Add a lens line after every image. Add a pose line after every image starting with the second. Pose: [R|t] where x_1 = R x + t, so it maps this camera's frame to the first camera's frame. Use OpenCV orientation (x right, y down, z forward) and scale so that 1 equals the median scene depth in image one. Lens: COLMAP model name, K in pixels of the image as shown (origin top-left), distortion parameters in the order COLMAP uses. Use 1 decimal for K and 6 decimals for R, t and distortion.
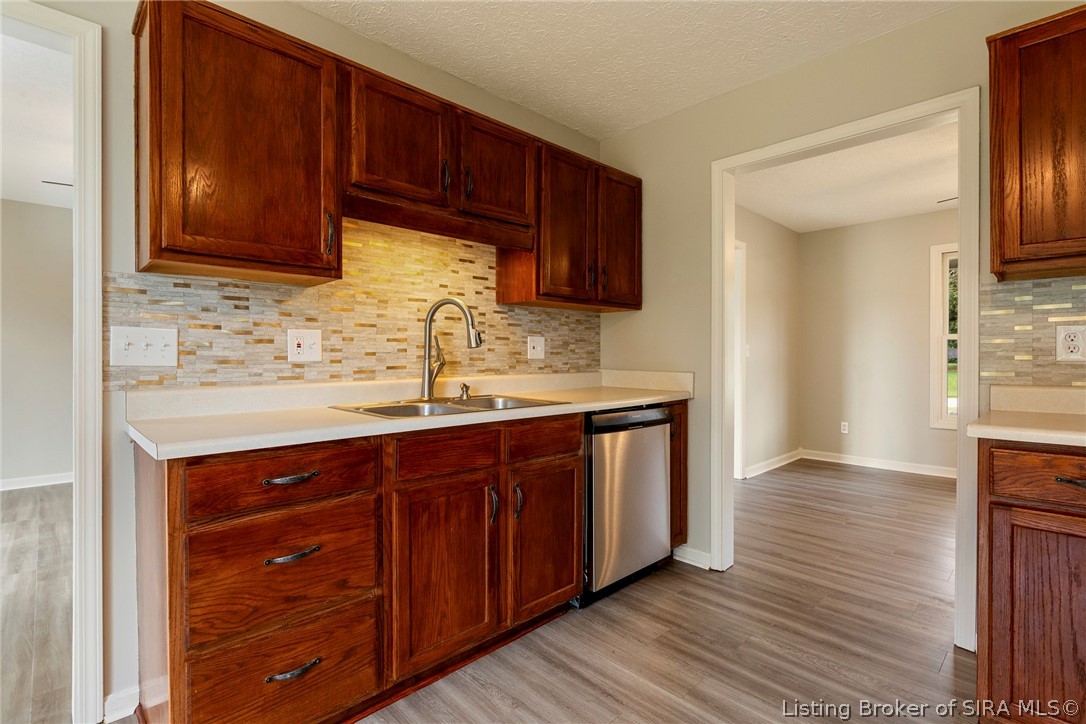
lens RADIAL K [[510.6, 0, 544.9], [0, 510.6, 359.3], [0, 0, 1]] dist [-0.005267, -0.001052]
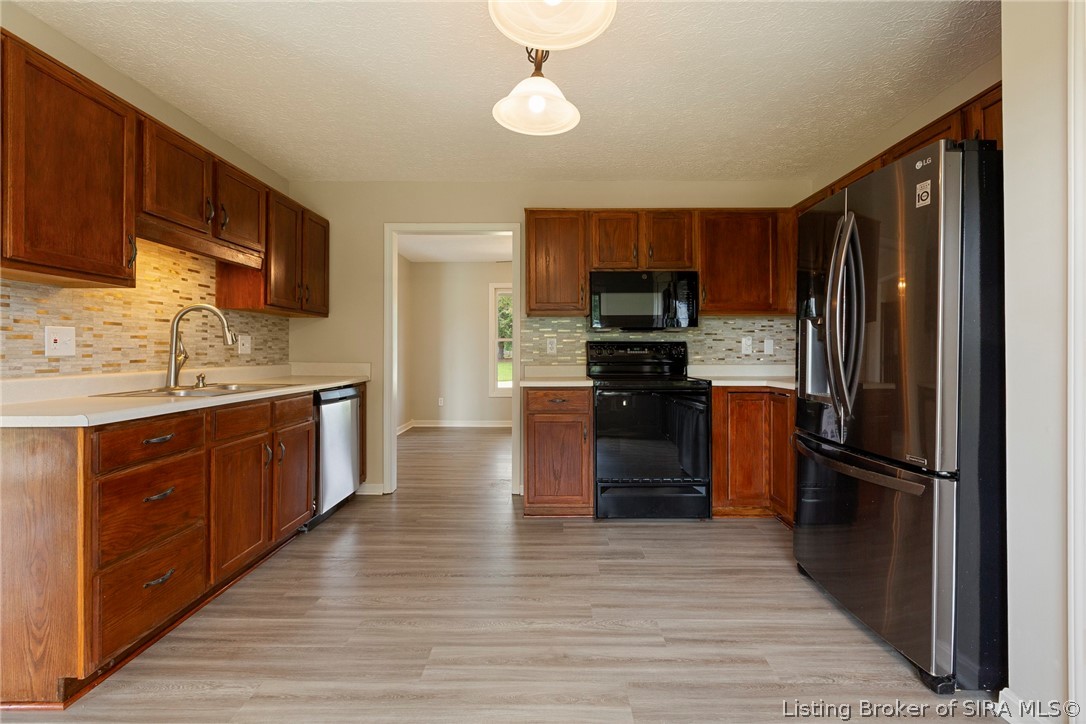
lens RADIAL K [[486.3, 0, 542.1], [0, 486.3, 347.9], [0, 0, 1]] dist [0.001626, -0.001801]
pose [[0.709086, 0.006820, 0.705089, -0.482334], [0.003974, 0.999899, -0.013667, 0.005367], [-0.705110, 0.012493, 0.708987, -0.470376]]
